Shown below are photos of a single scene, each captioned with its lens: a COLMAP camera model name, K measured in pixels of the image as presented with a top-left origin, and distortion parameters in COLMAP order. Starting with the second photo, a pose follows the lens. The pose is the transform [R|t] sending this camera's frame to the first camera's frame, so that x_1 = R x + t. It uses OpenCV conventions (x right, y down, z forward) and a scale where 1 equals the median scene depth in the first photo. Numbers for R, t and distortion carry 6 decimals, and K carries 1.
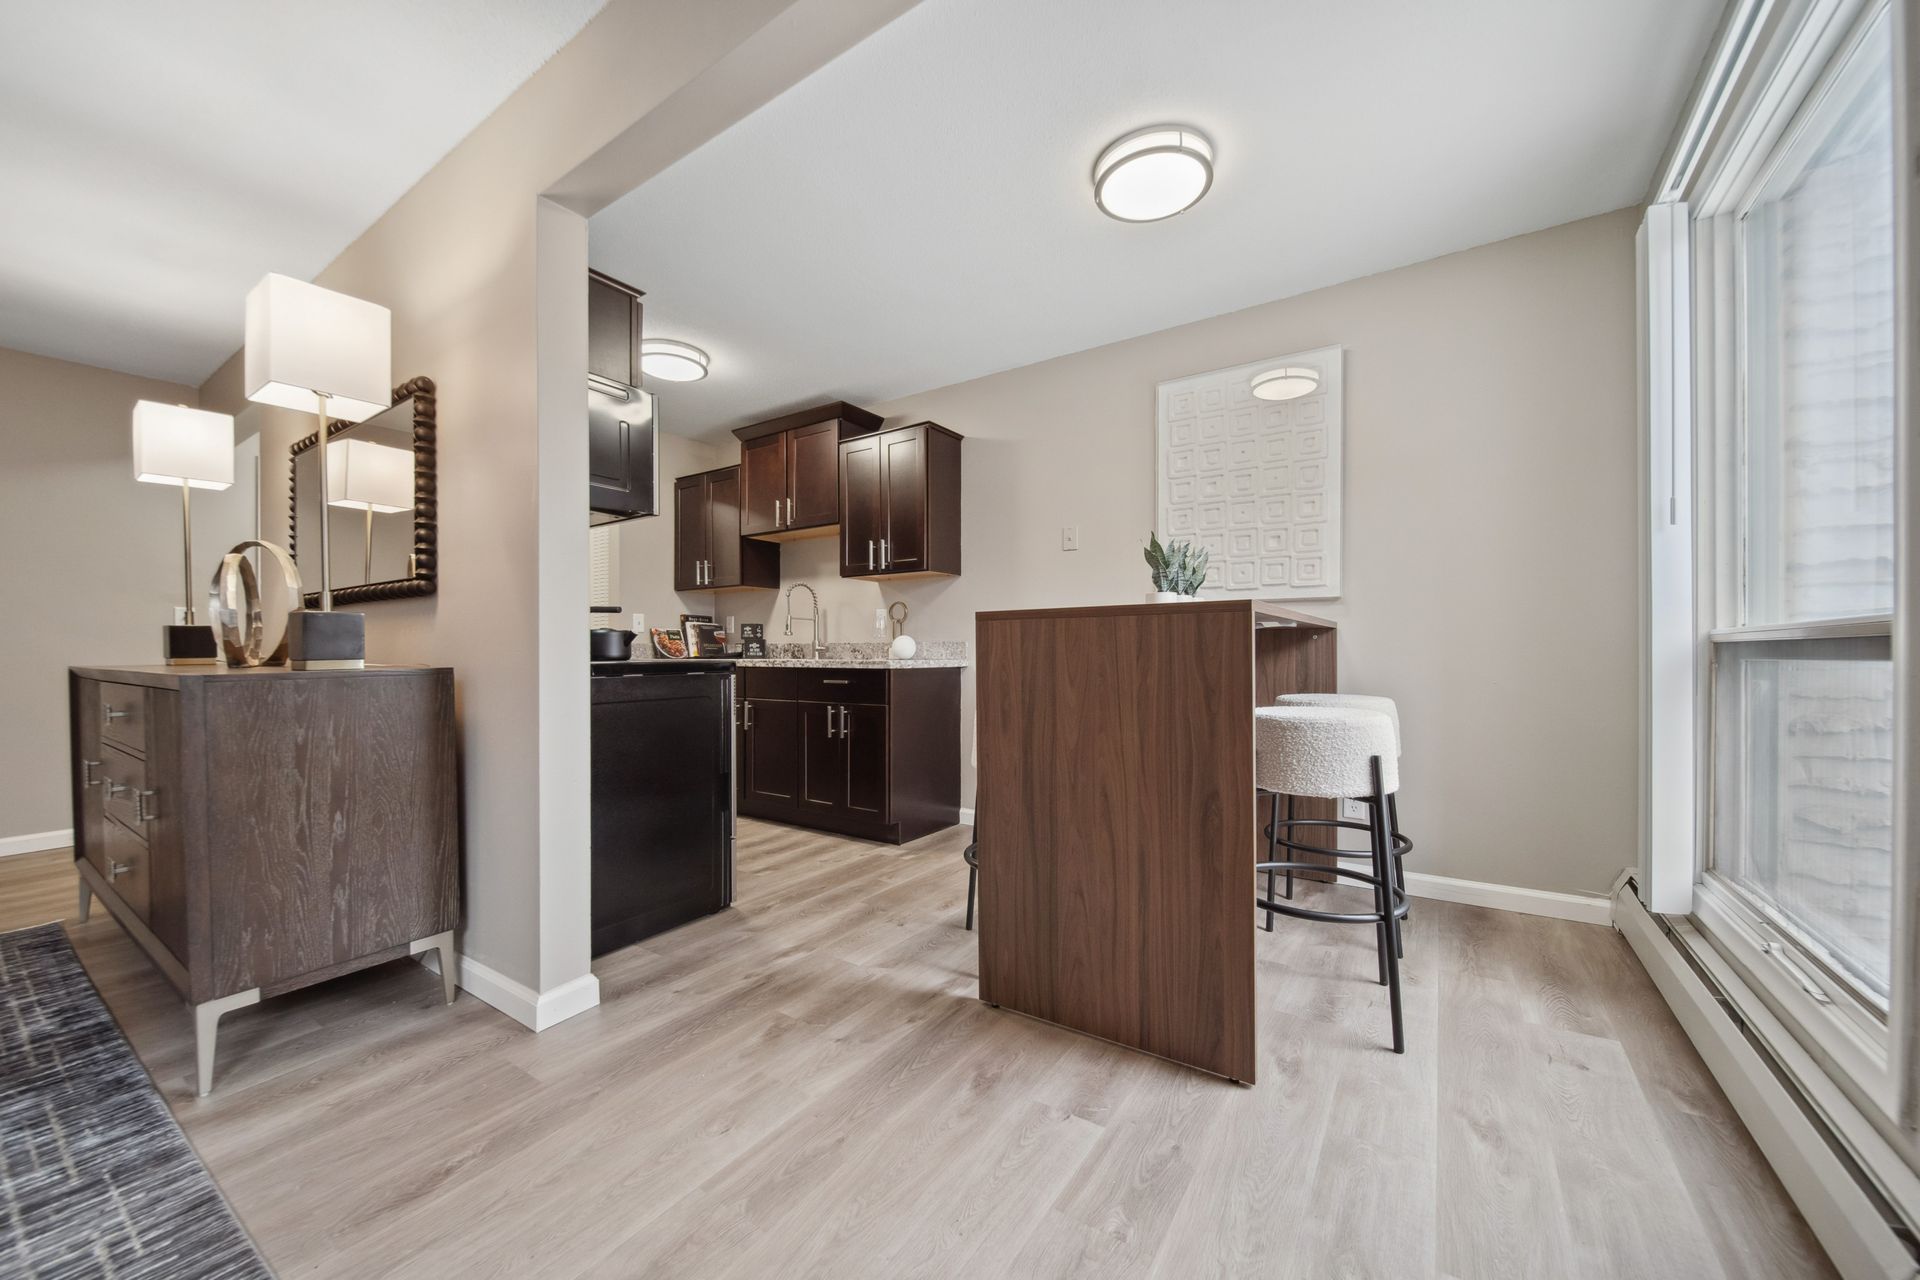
lens RADIAL K [[699.8, 0, 963.3], [0, 699.8, 654.9], [0, 0, 1]] dist [-0.000174, -0.002974]
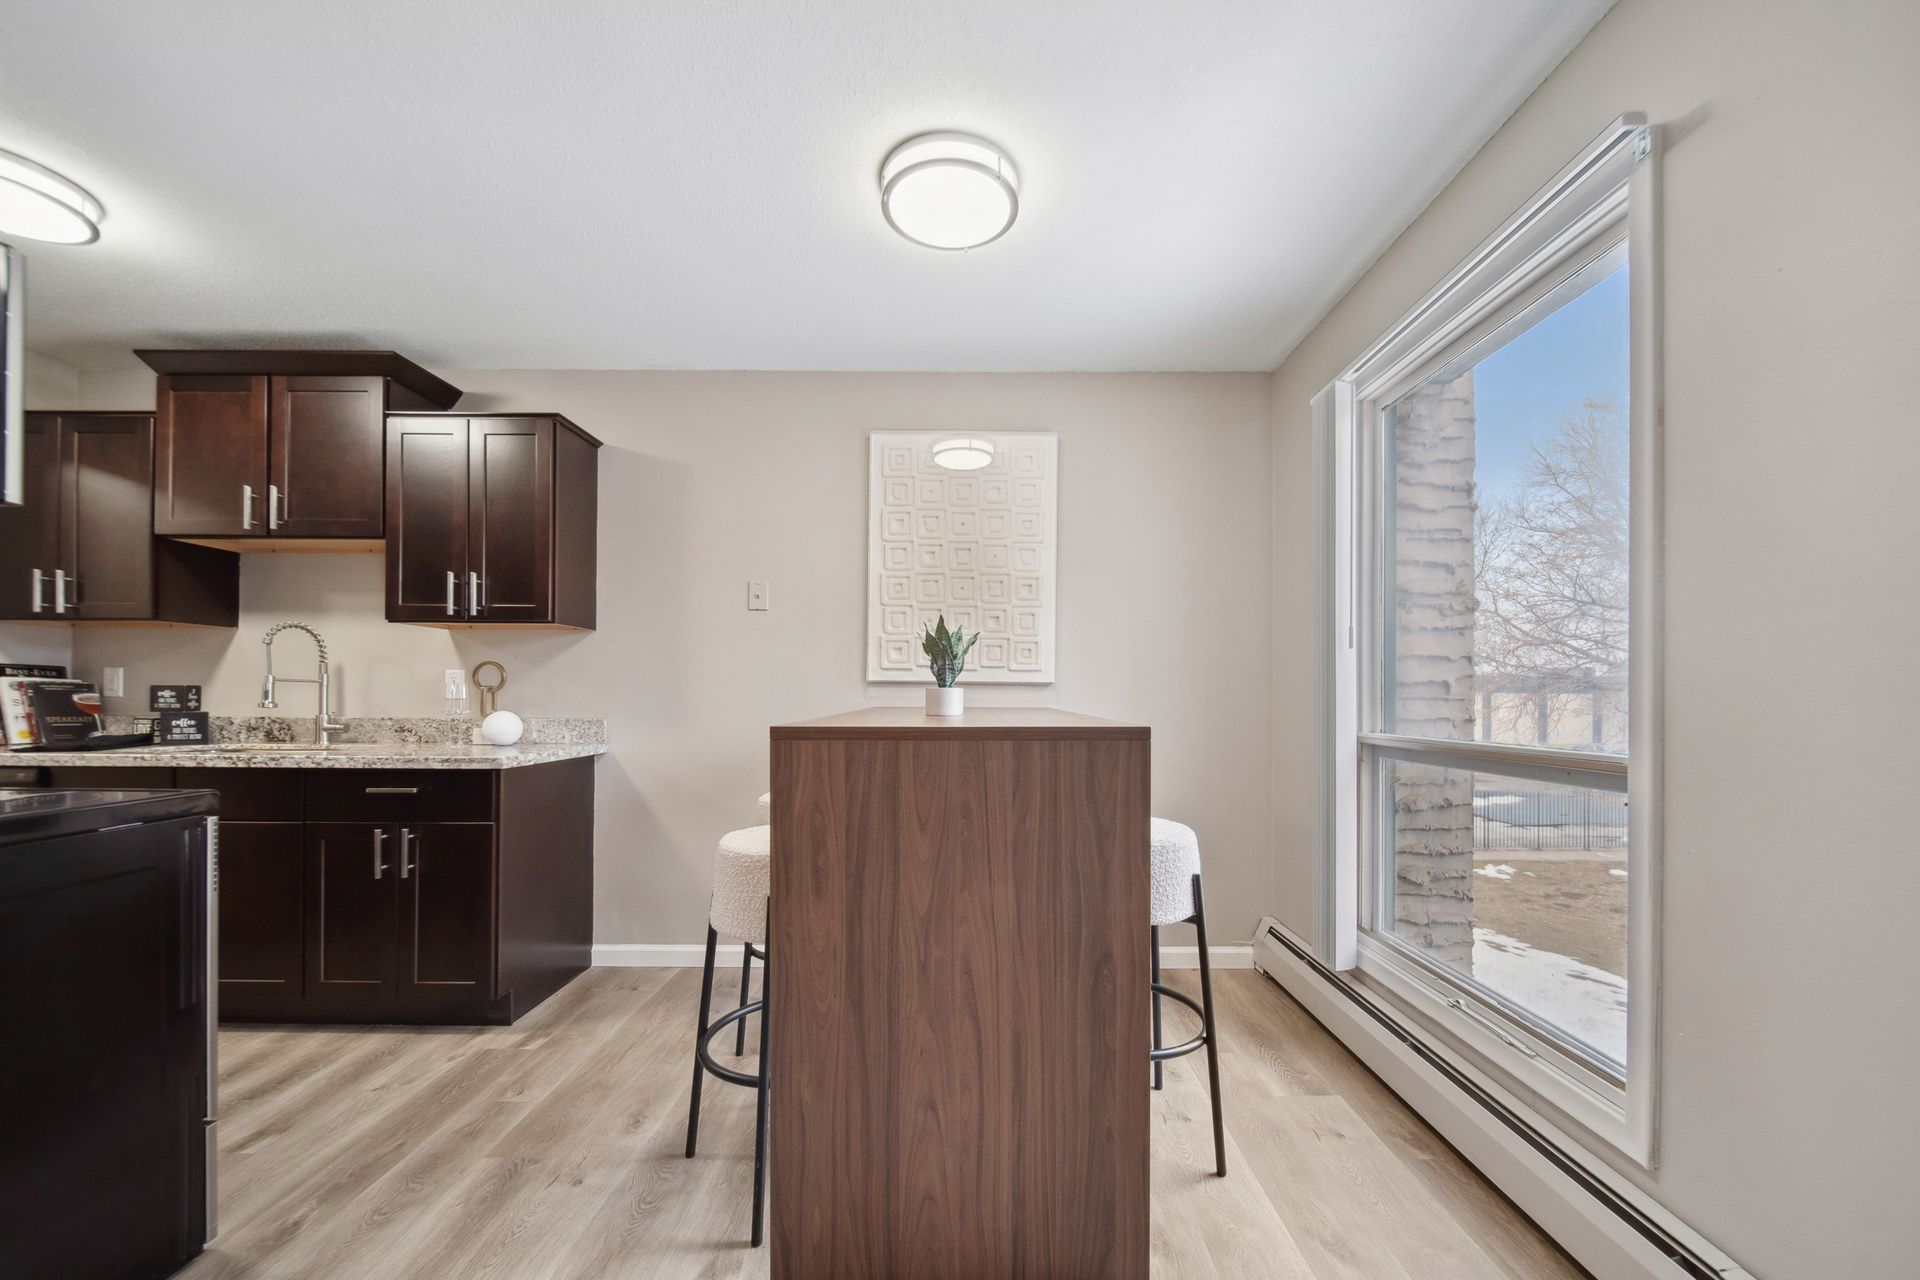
lens RADIAL K [[723.6, 0, 959.5], [0, 723.6, 692.1], [0, 0, 1]] dist [-0.001819, -0.001420]
pose [[0.829948, 0.007267, 0.557793, -0.110413], [-0.004756, 0.999971, -0.005951, -0.045285], [-0.557820, 0.002286, 0.829959, 0.151889]]
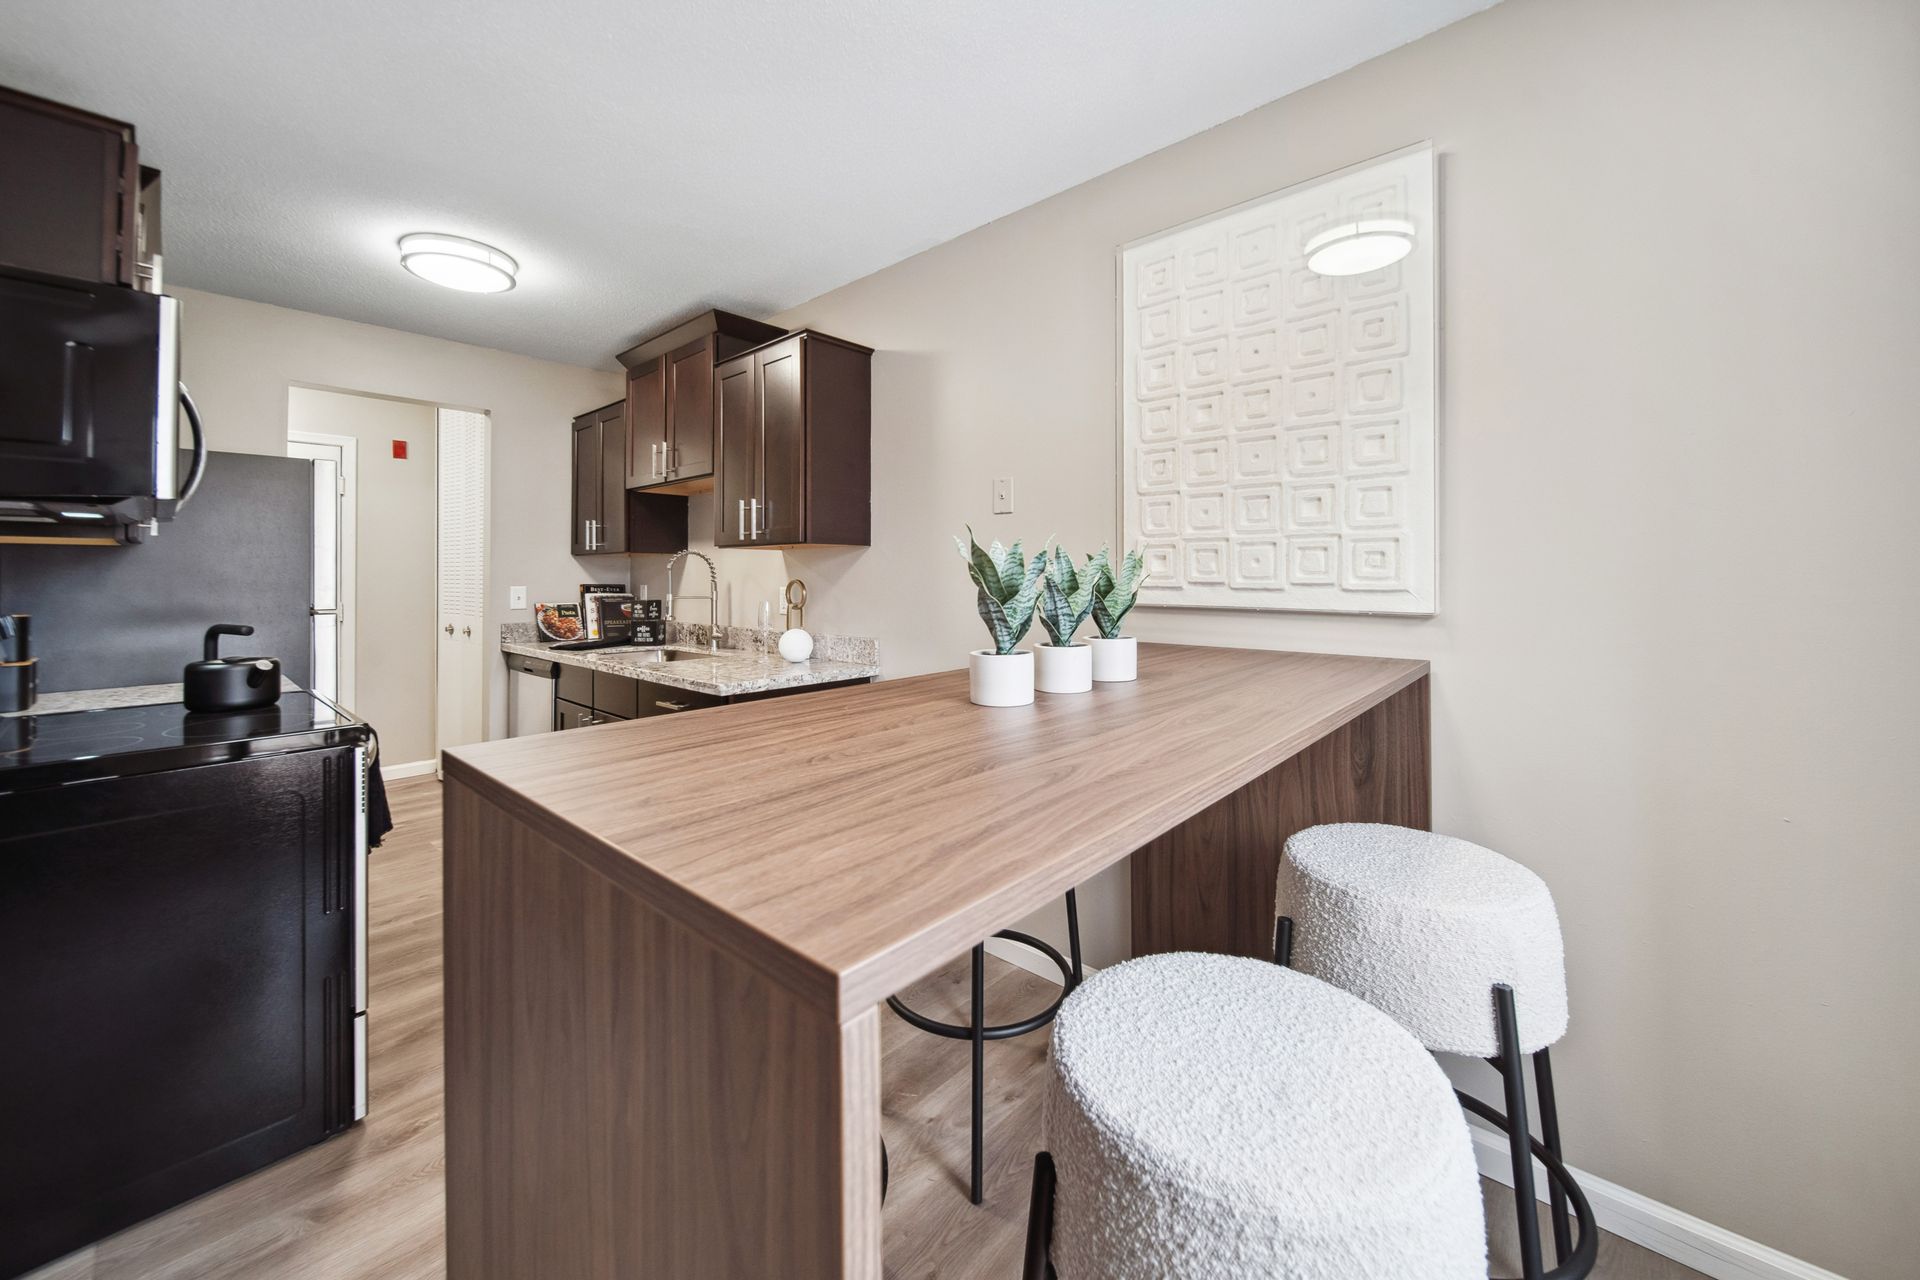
lens RADIAL K [[732.3, 0, 936.2], [0, 732.3, 571.5], [0, 0, 1]] dist [-0.008884, 0.000082]
pose [[0.987840, -0.004579, -0.155408, 0.178494], [0.002693, 0.999920, -0.012345, -0.078214], [0.155452, 0.011777, 0.987773, 0.280877]]
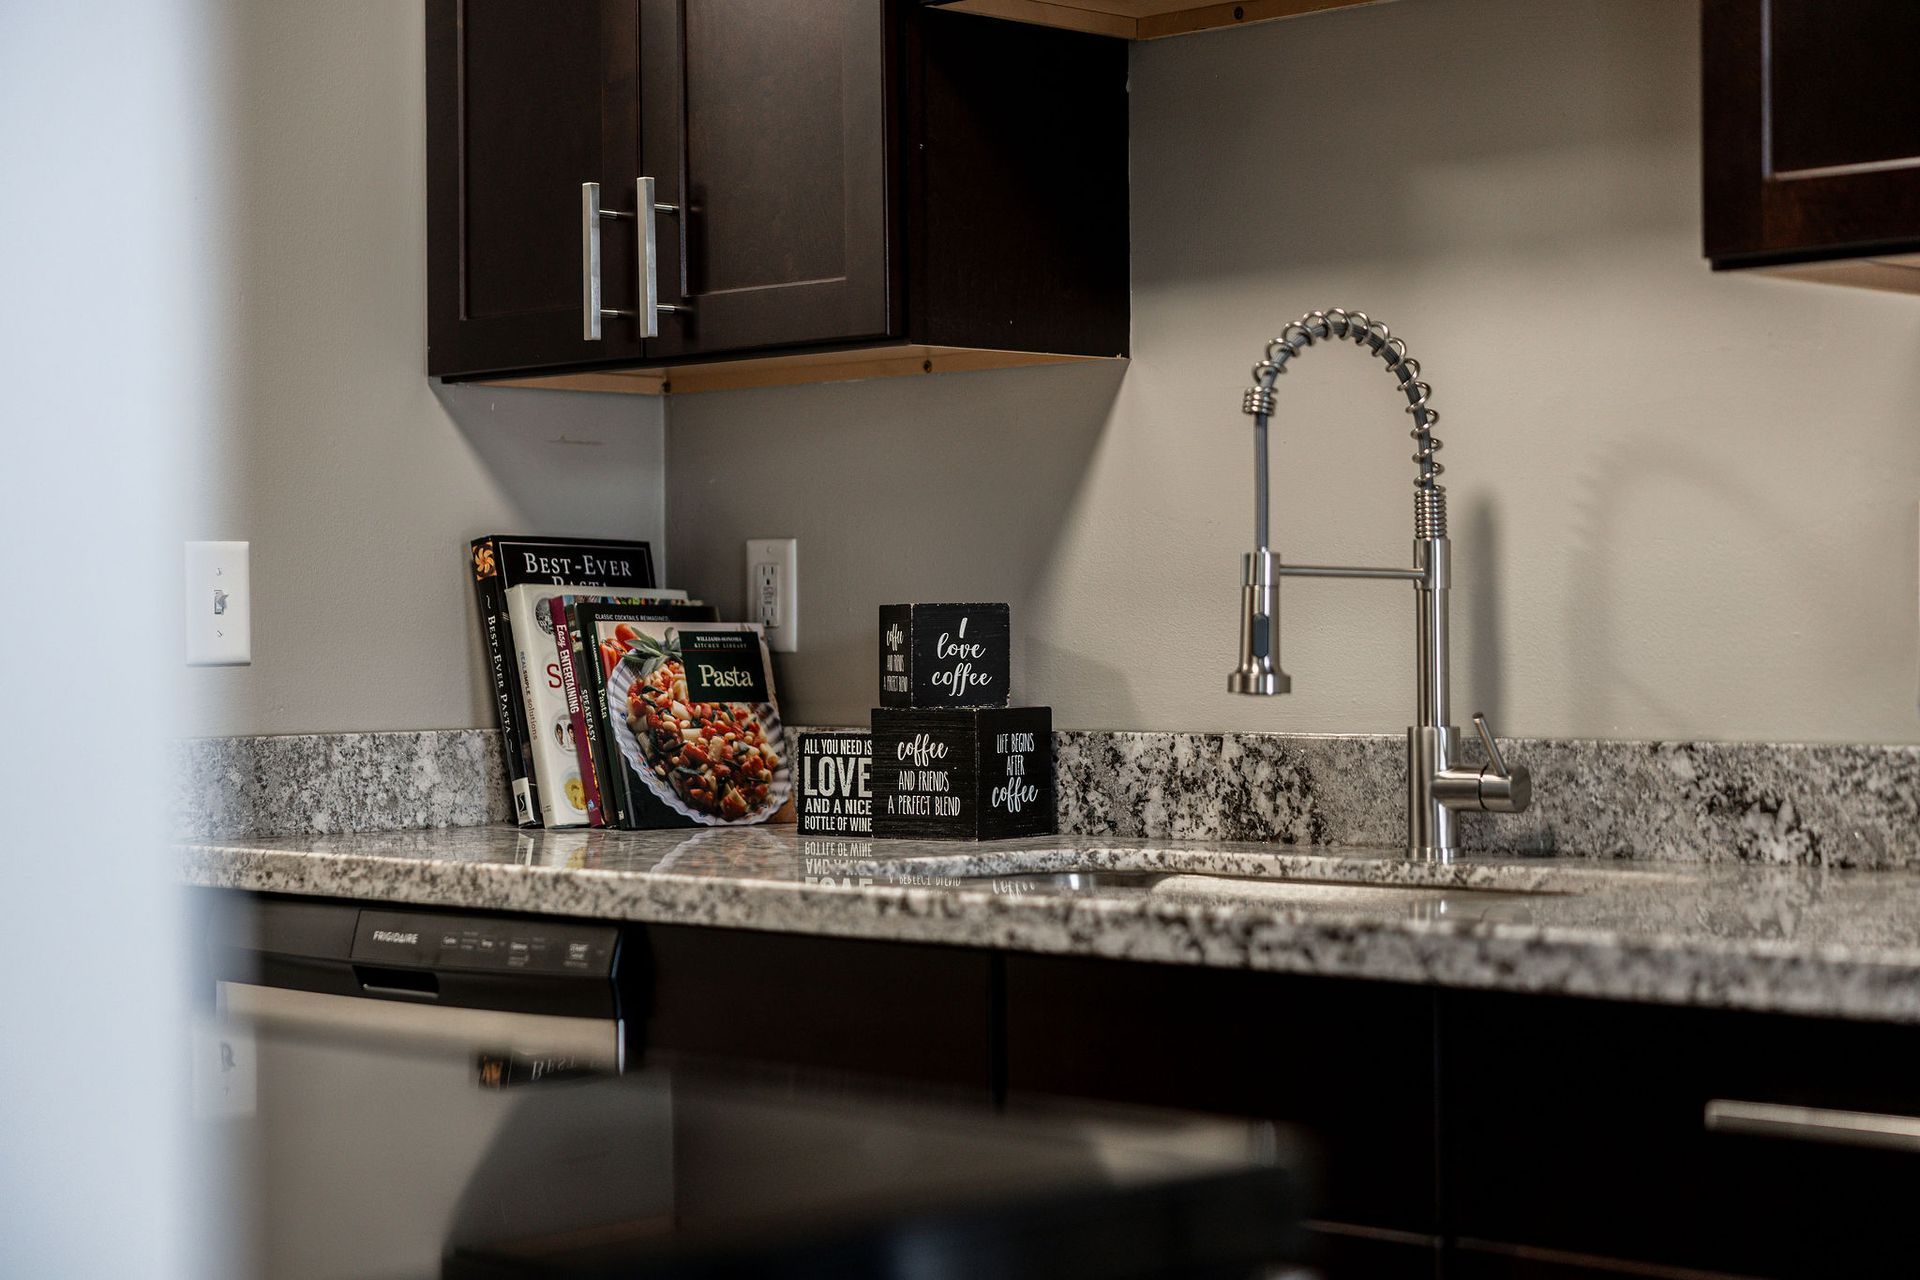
lens RADIAL K [[3640.0, 0, 962.2], [0, 3640.0, 642.9], [0, 0, 1]] dist [0.004274, 0.000000]
pose [[0.981370, -0.008982, -0.191919, -0.186872], [0.009728, 0.999948, 0.002946, -0.045507], [0.191883, -0.004758, 0.981406, 0.310402]]
